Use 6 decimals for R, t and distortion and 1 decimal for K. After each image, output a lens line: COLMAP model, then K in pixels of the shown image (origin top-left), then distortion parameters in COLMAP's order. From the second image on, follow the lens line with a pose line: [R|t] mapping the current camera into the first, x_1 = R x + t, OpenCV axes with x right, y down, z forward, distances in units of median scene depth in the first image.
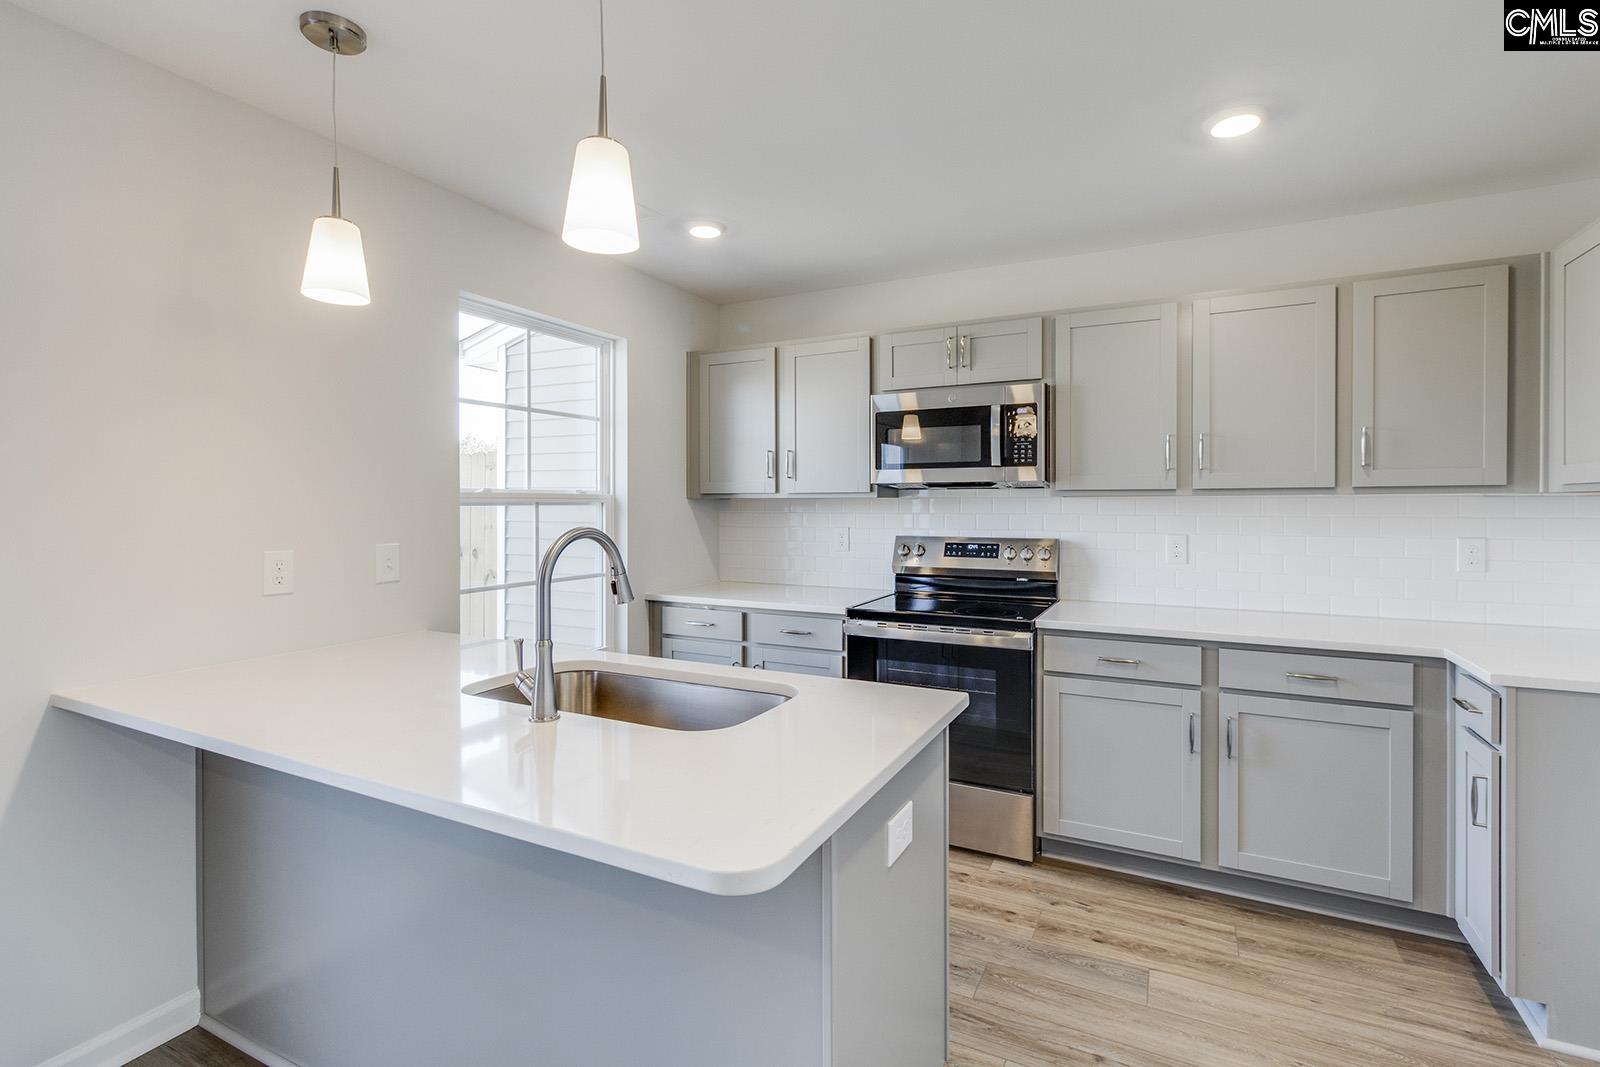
lens RADIAL K [[738.4, 0, 817.2], [0, 738.4, 511.1], [0, 0, 1]] dist [0.002862, 0.000392]
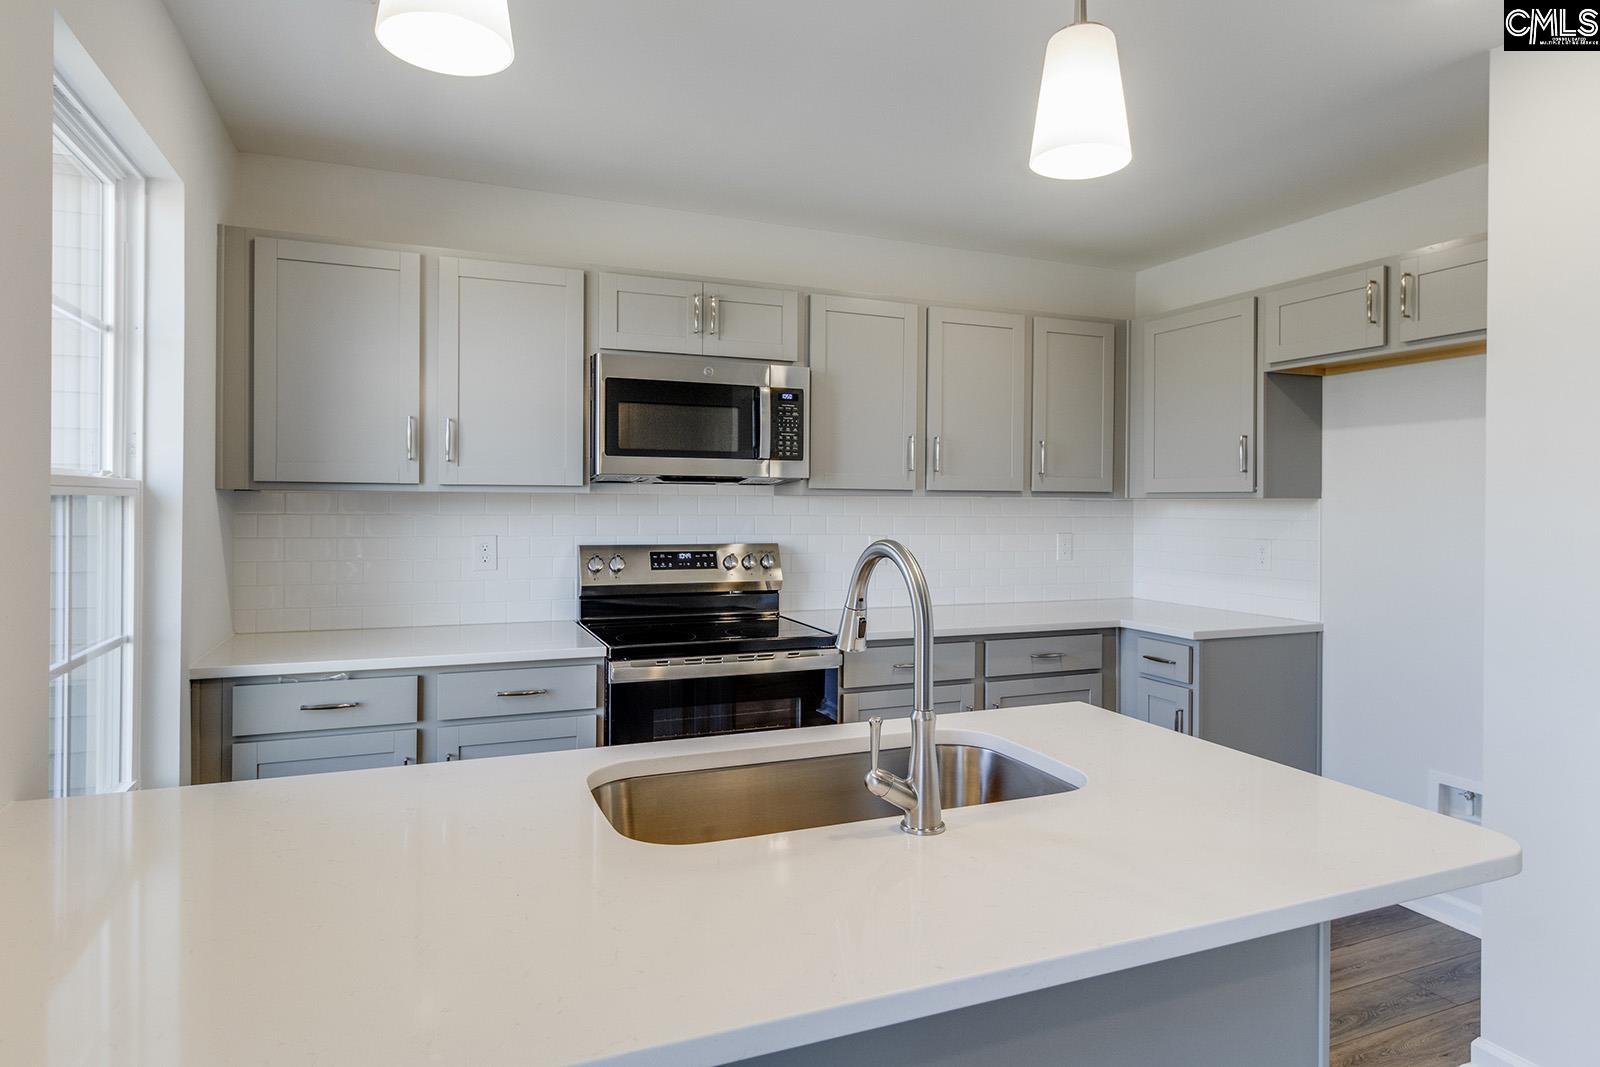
lens RADIAL K [[960.6, 0, 804.2], [0, 960.6, 502.4], [0, 0, 1]] dist [-0.002035, -0.000031]
pose [[0.640049, 0.004826, 0.768319, -0.547617], [-0.001947, 0.999987, -0.004659, -0.005766], [-0.768332, 0.001487, 0.640050, 0.249788]]
